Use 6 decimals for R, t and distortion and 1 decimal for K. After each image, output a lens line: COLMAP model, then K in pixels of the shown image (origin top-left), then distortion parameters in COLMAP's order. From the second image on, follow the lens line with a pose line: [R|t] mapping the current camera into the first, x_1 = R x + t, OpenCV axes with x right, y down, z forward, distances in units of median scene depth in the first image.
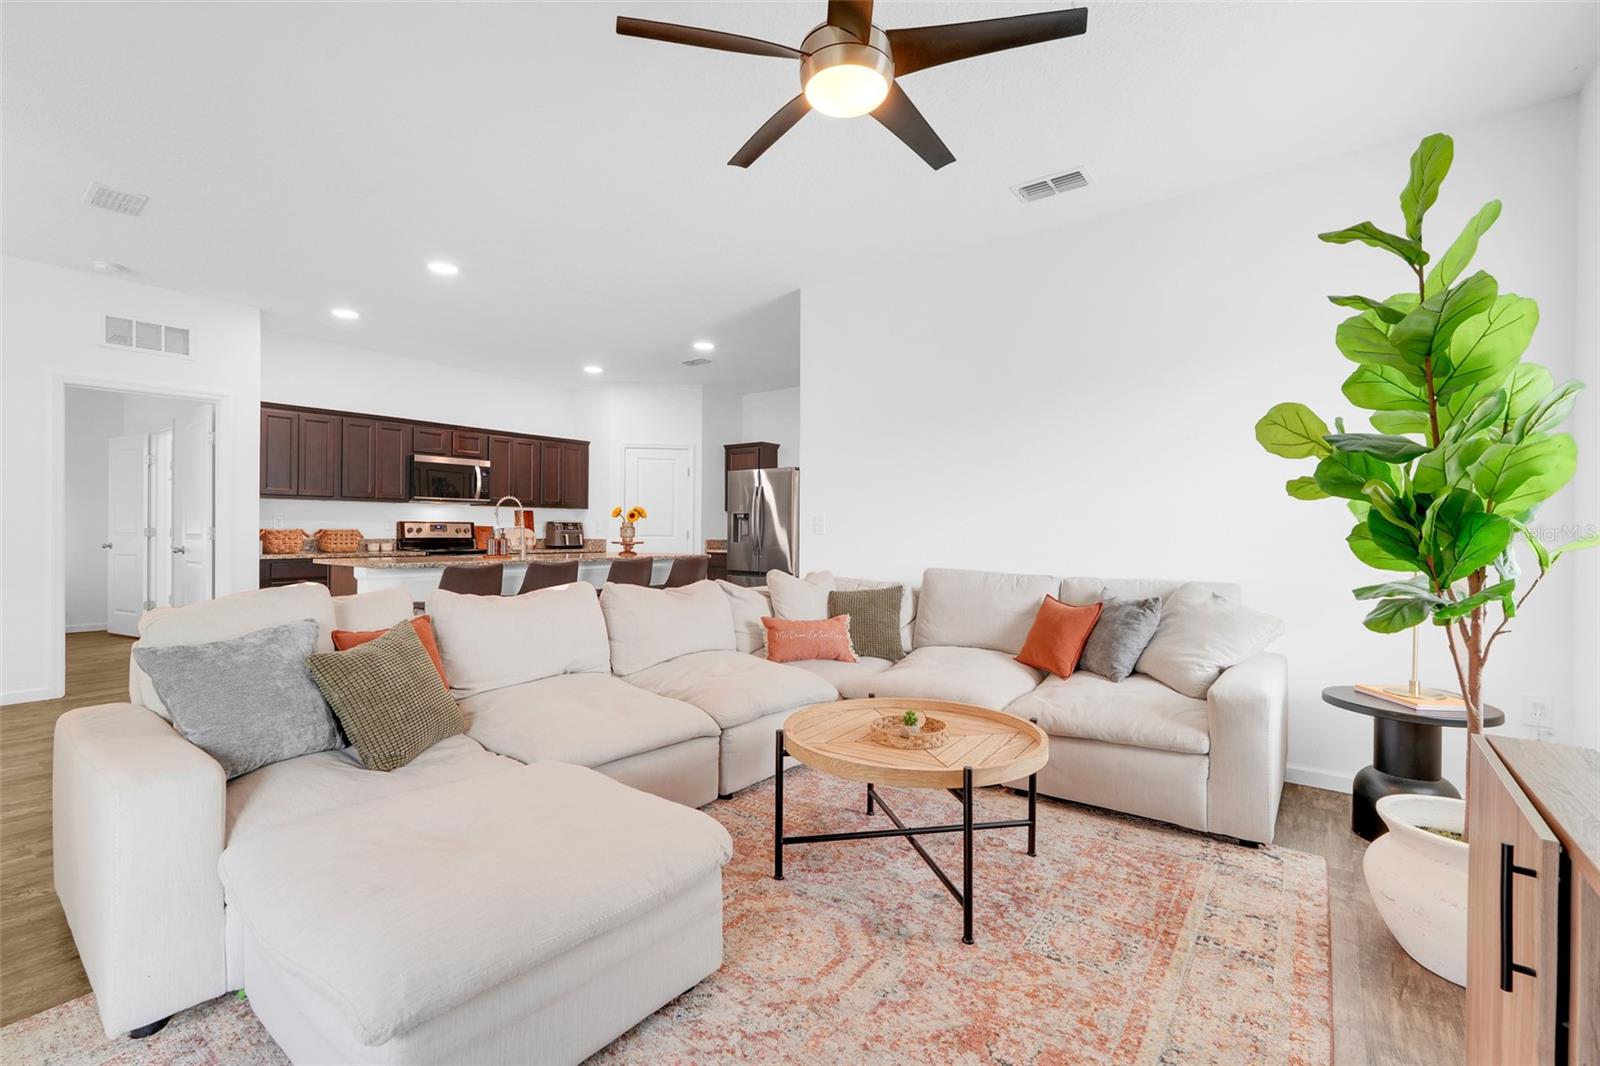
lens RADIAL K [[713.4, 0, 796.1], [0, 713.4, 533.0], [0, 0, 1]] dist [-0.000561, 0.000226]
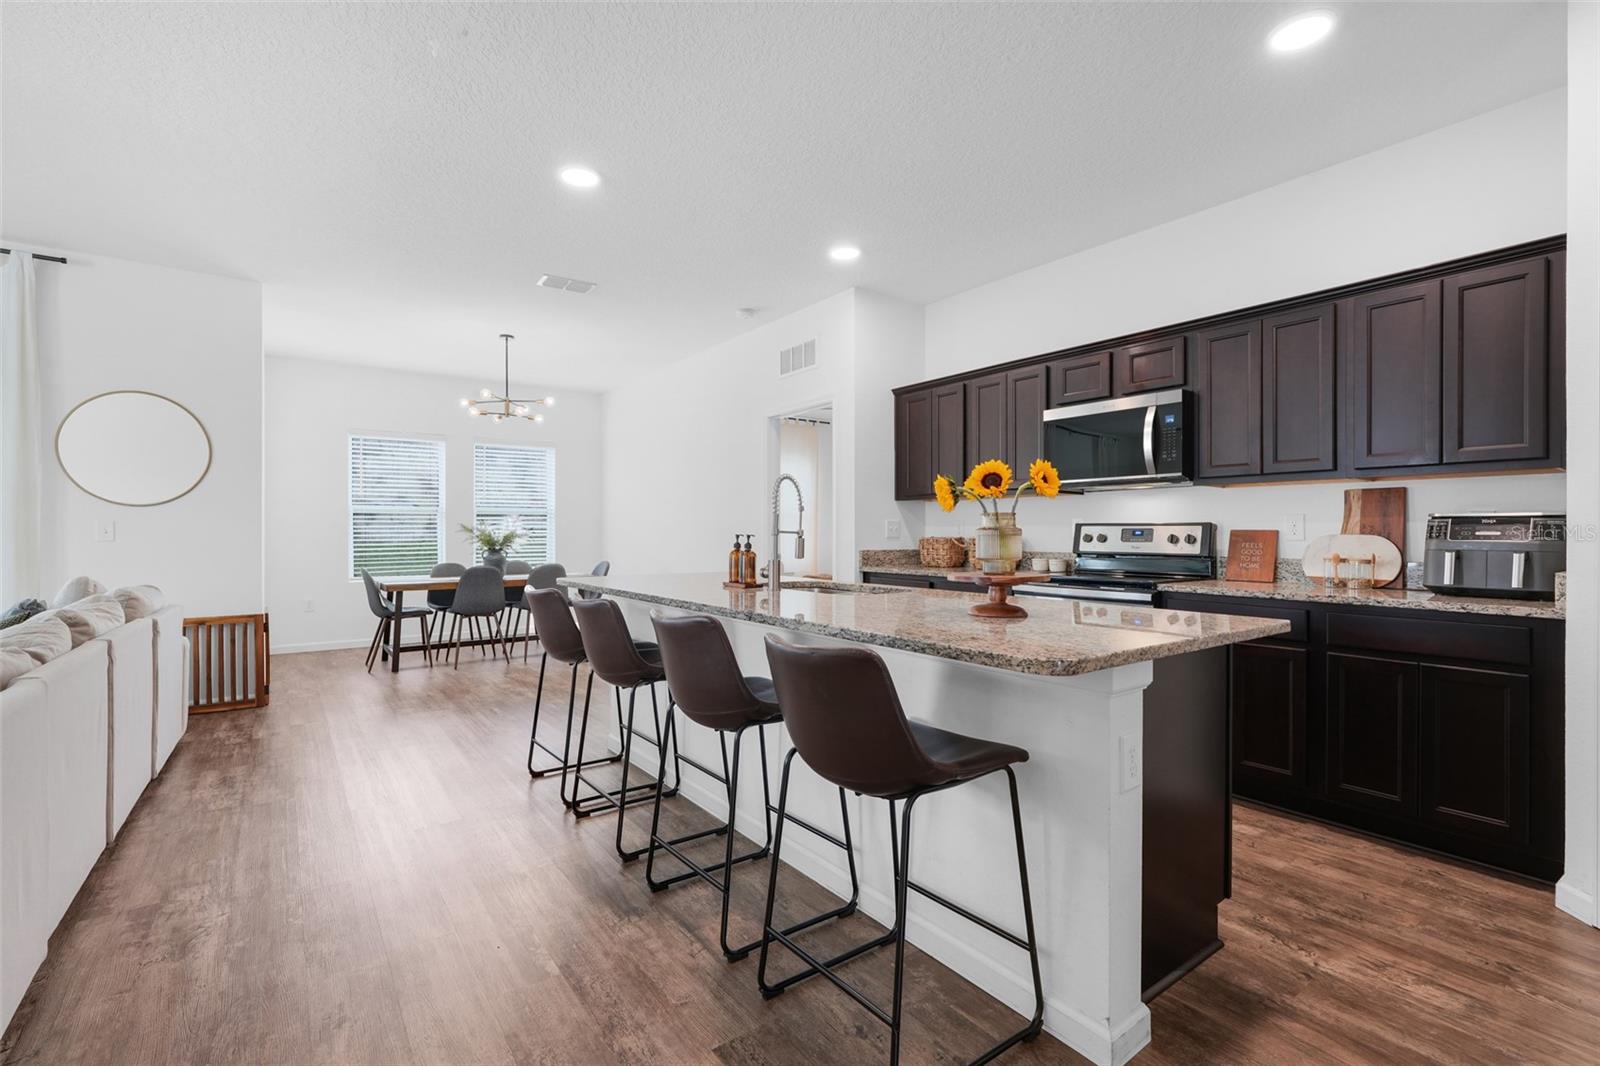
lens RADIAL K [[713.2, 0, 801.9], [0, 713.2, 529.9], [0, 0, 1]] dist [0.000313, 0.000107]
pose [[-0.292394, -0.010105, -0.956245, 0.086926], [-0.008314, 0.999933, -0.008024, -0.003714], [0.956262, 0.005604, -0.292458, 0.920836]]
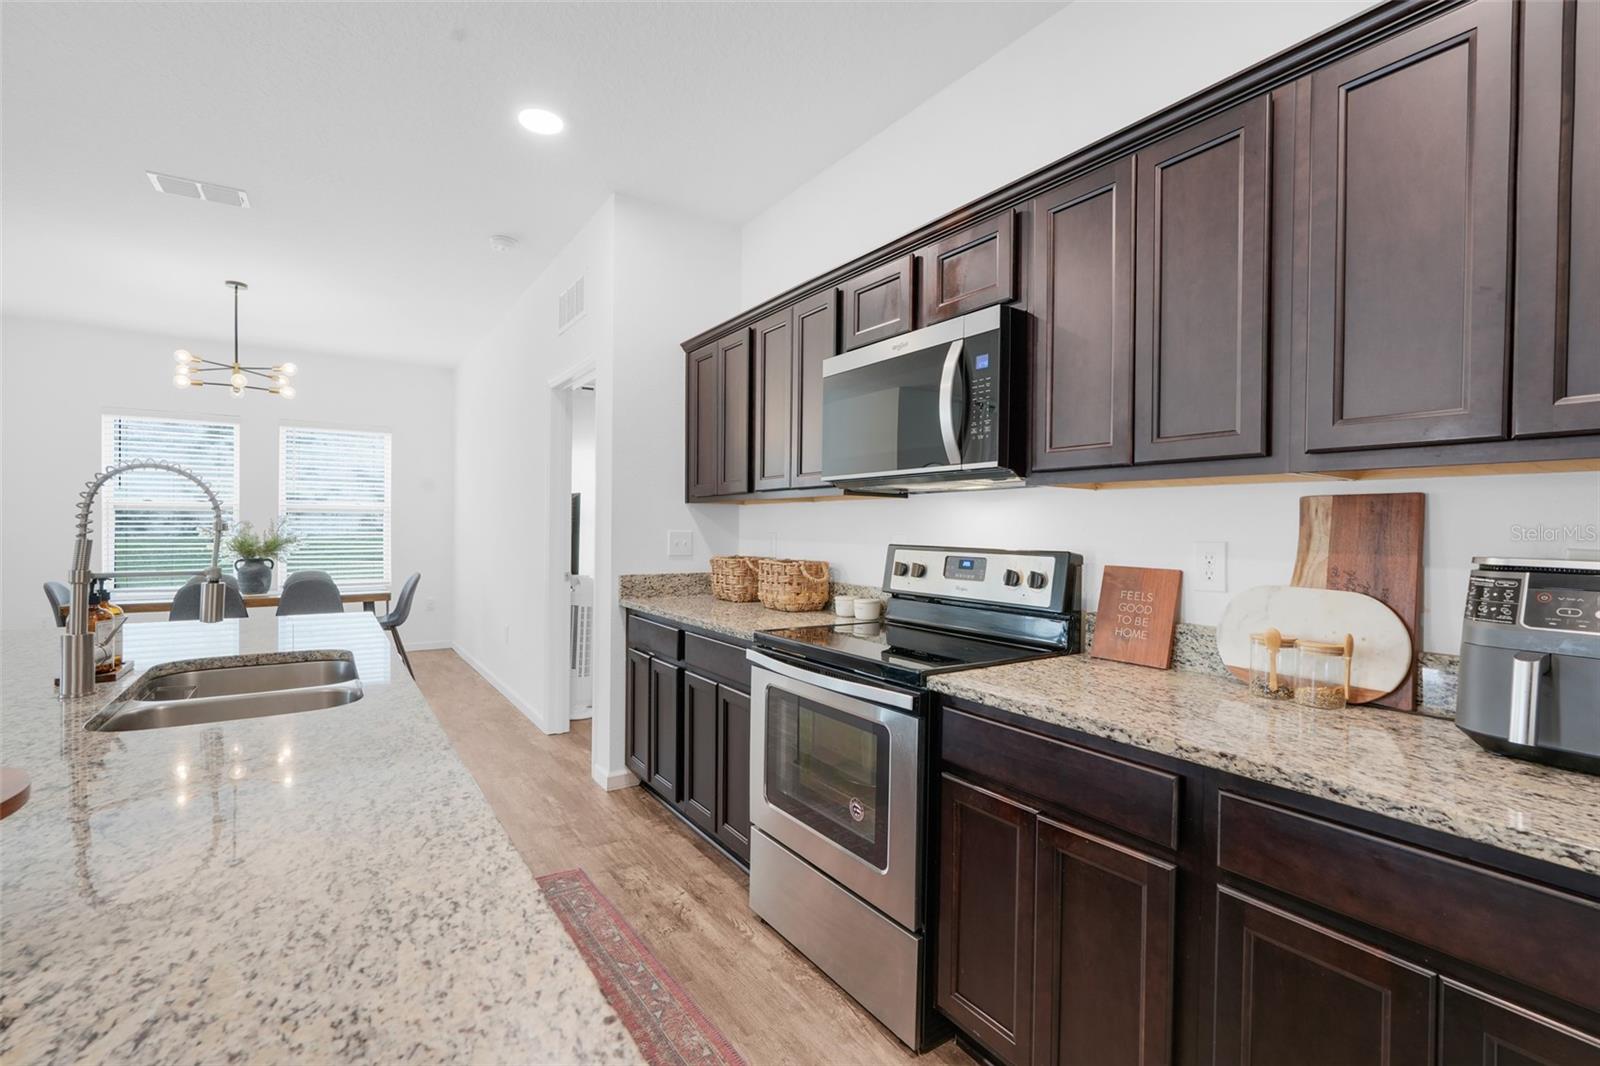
lens RADIAL K [[713.4, 0, 796.1], [0, 713.4, 533.0], [0, 0, 1]] dist [-0.000561, 0.000226]
pose [[-0.329741, -0.002122, -0.944069, -0.175805], [-0.017454, 0.999840, 0.003849, -0.021871], [0.943910, 0.017747, -0.329725, 1.039608]]
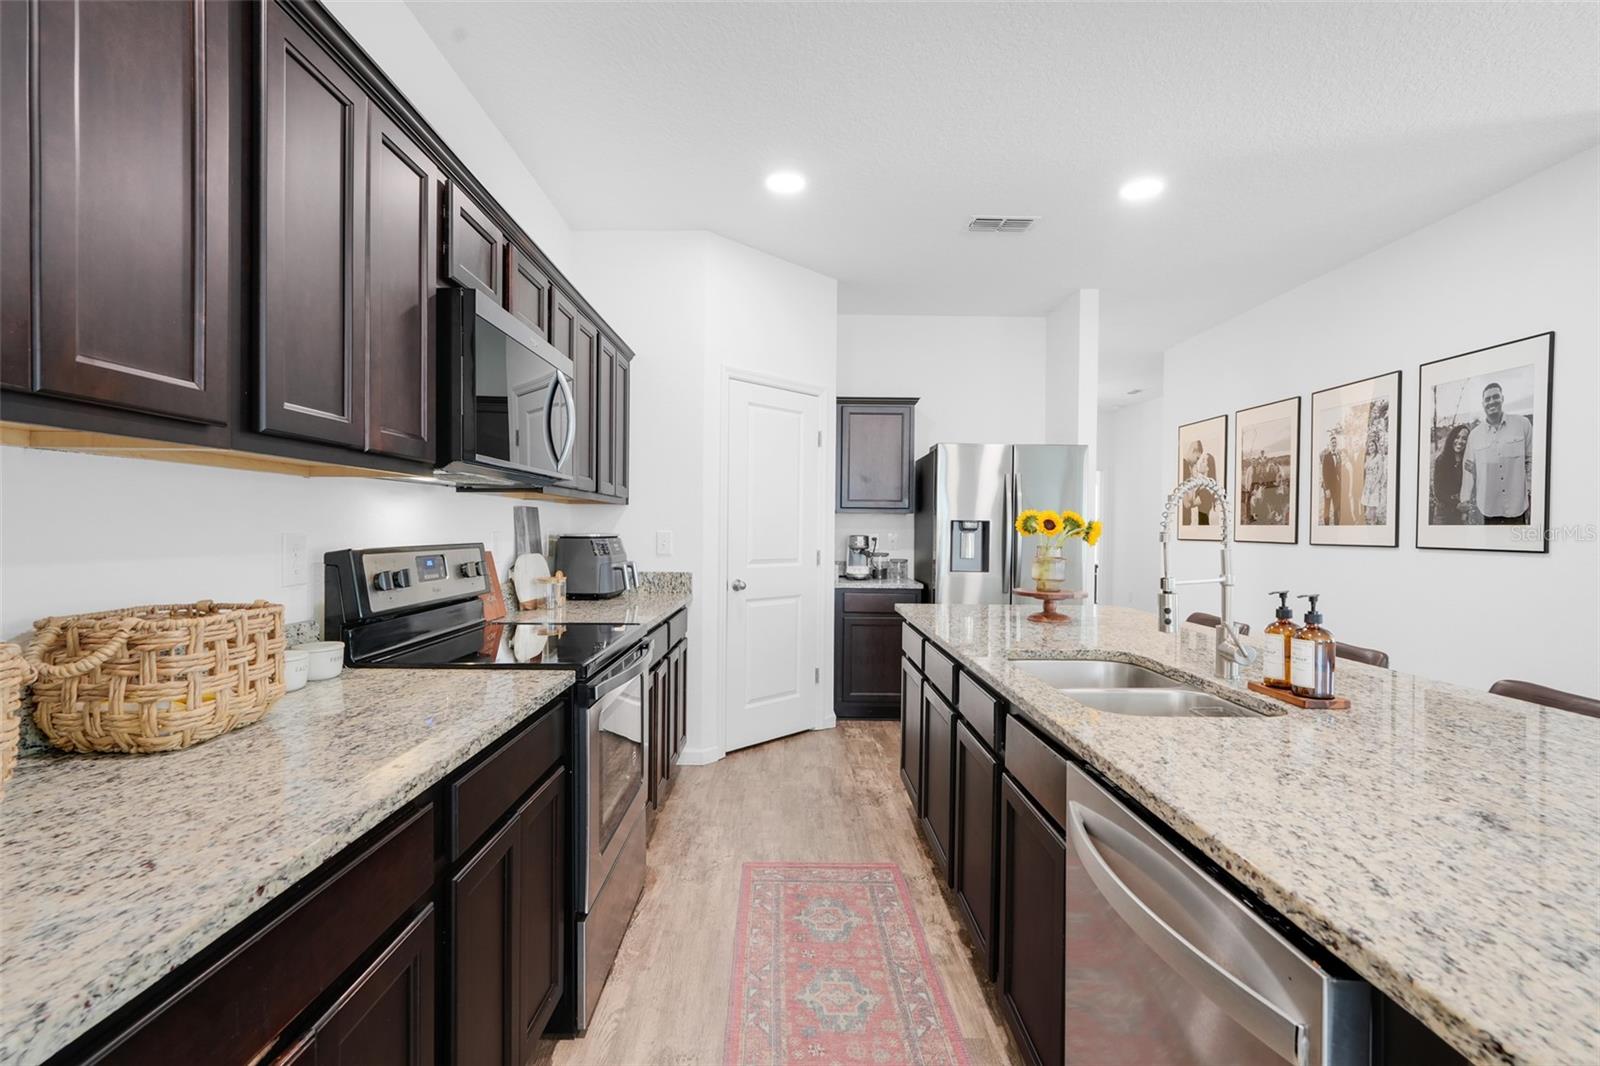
lens RADIAL K [[713.4, 0, 796.1], [0, 713.4, 533.0], [0, 0, 1]] dist [-0.000561, 0.000226]
pose [[0.793175, -0.003653, 0.608983, -0.562953], [-0.005071, 0.999908, 0.012604, -0.024973], [-0.608972, -0.013085, 0.793083, 0.682528]]
